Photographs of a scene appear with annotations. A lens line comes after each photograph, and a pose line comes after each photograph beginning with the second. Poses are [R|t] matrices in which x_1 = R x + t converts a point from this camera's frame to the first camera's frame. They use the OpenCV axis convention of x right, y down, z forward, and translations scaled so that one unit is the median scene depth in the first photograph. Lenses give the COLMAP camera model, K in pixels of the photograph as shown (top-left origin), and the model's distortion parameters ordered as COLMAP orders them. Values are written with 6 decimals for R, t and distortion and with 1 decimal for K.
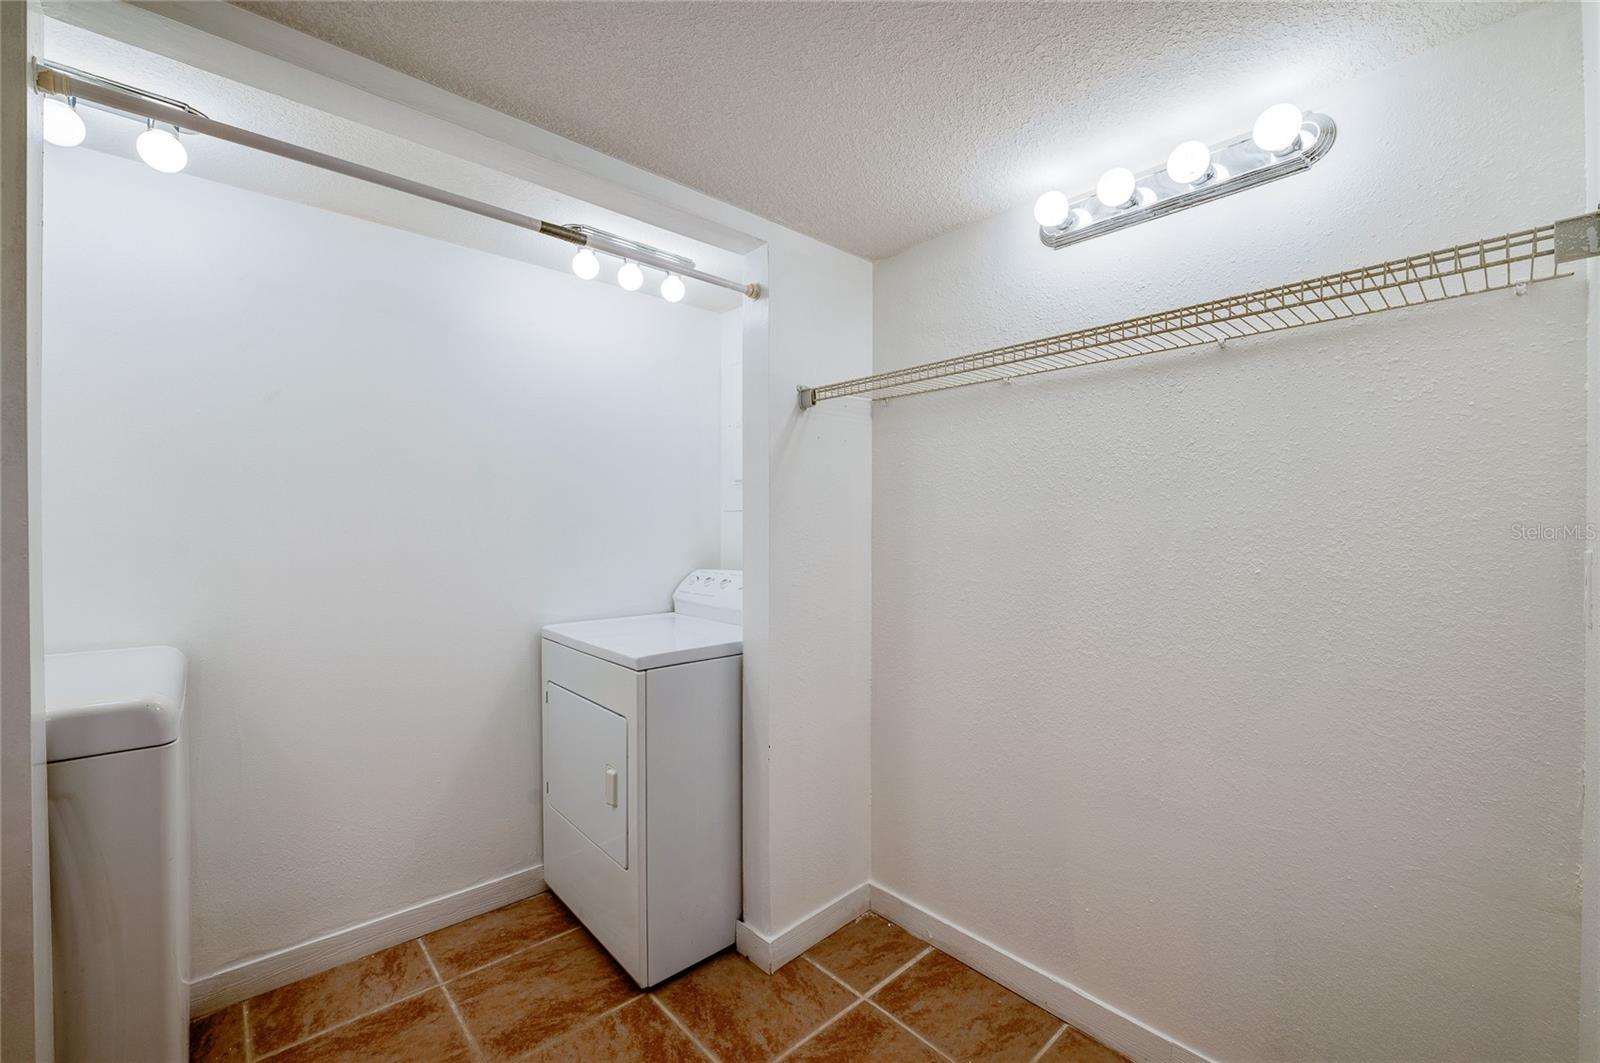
lens RADIAL K [[657.5, 0, 800.0], [0, 657.5, 531.5], [0, 0, 1]] dist [-0.001629, -0.000115]
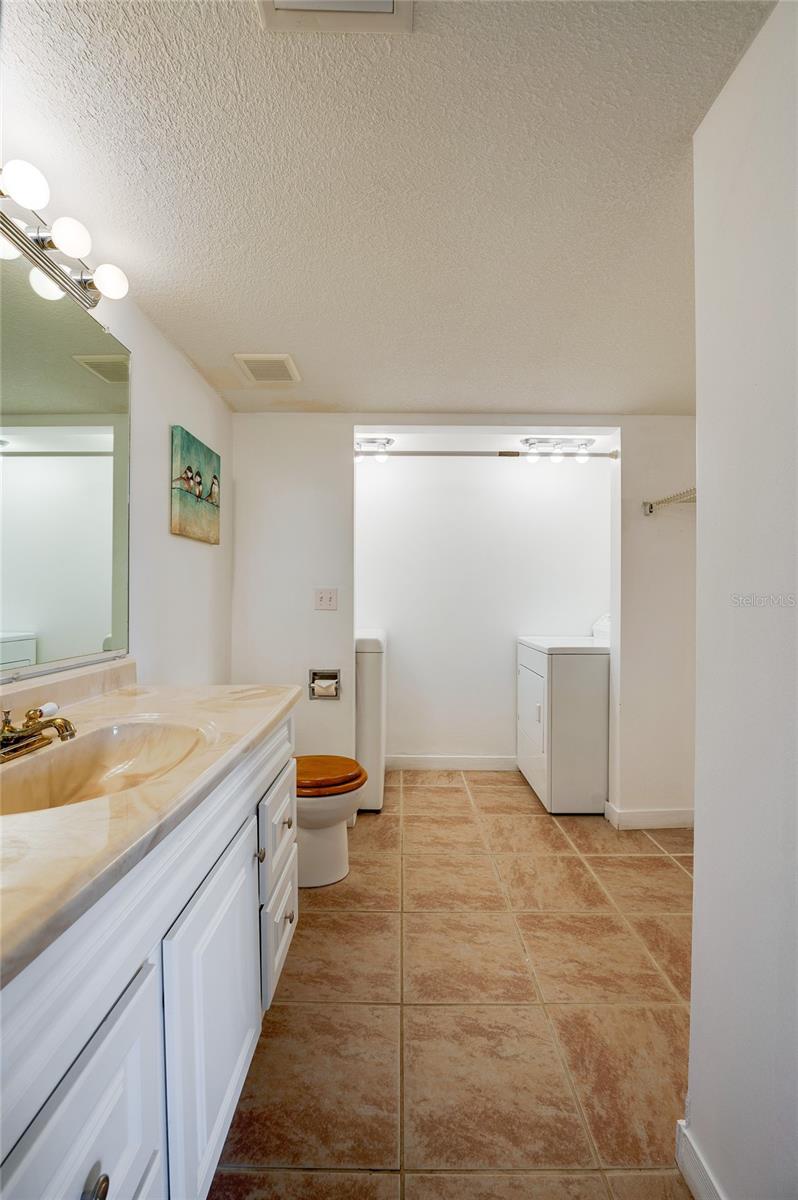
lens RADIAL K [[653.3, 0, 399.0], [0, 653.3, 600.0], [0, 0, 1]] dist [0.000517, 0.000006]
pose [[0.735411, 0.002453, -0.677617, 0.743700], [-0.009481, 0.999933, -0.006669, 0.057562], [0.677555, 0.011329, 0.735385, -0.757455]]
